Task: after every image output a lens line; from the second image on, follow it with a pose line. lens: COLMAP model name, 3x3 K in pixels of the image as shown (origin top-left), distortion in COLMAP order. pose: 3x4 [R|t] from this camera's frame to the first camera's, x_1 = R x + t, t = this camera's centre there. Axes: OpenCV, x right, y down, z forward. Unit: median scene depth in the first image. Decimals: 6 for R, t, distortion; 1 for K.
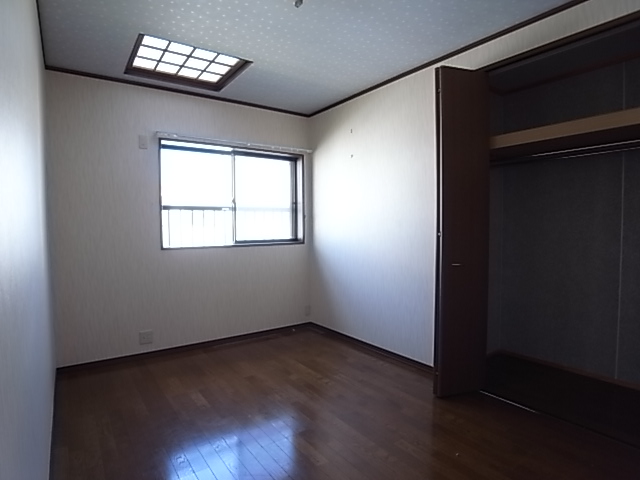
lens RADIAL K [[358.5, 0, 301.9], [0, 358.5, 238.8], [0, 0, 1]] dist [-0.031481, 0.028454]
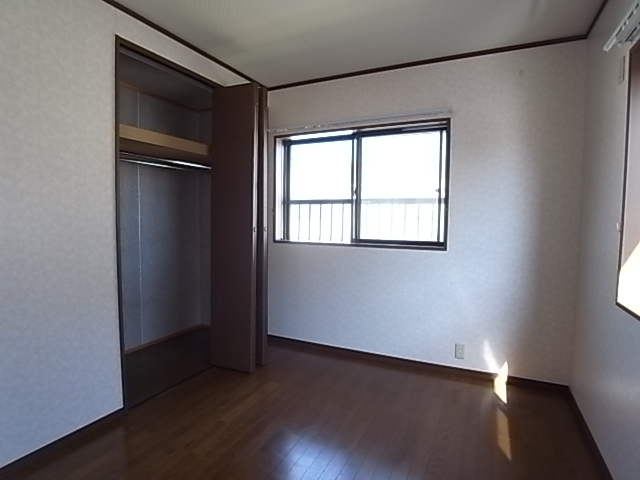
lens RADIAL K [[358.2, 0, 306.7], [0, 358.2, 241.3], [0, 0, 1]] dist [-0.078477, 0.029066]
pose [[0.483920, 0.067873, -0.872476, 0.462972], [-0.047363, 0.997558, 0.051334, -0.024896], [0.873830, 0.016481, 0.485953, 0.448963]]
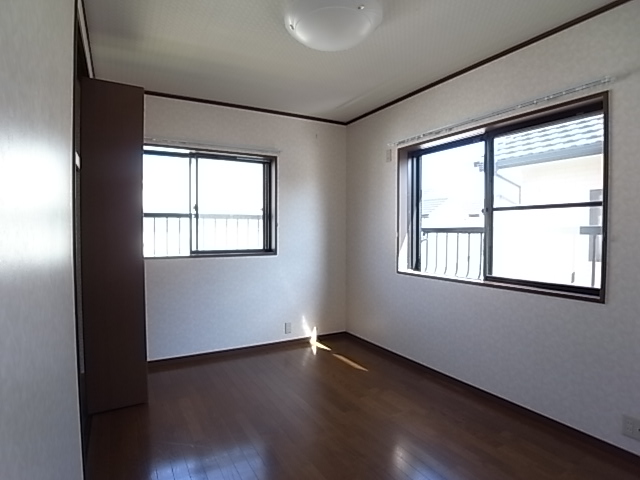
lens RADIAL K [[358.2, 0, 306.7], [0, 358.2, 241.3], [0, 0, 1]] dist [-0.078477, 0.029066]
pose [[0.994735, 0.007845, -0.102181, 0.174745], [-0.009406, 0.999846, -0.014807, -0.007038], [0.102050, 0.015690, 0.994656, 0.111776]]
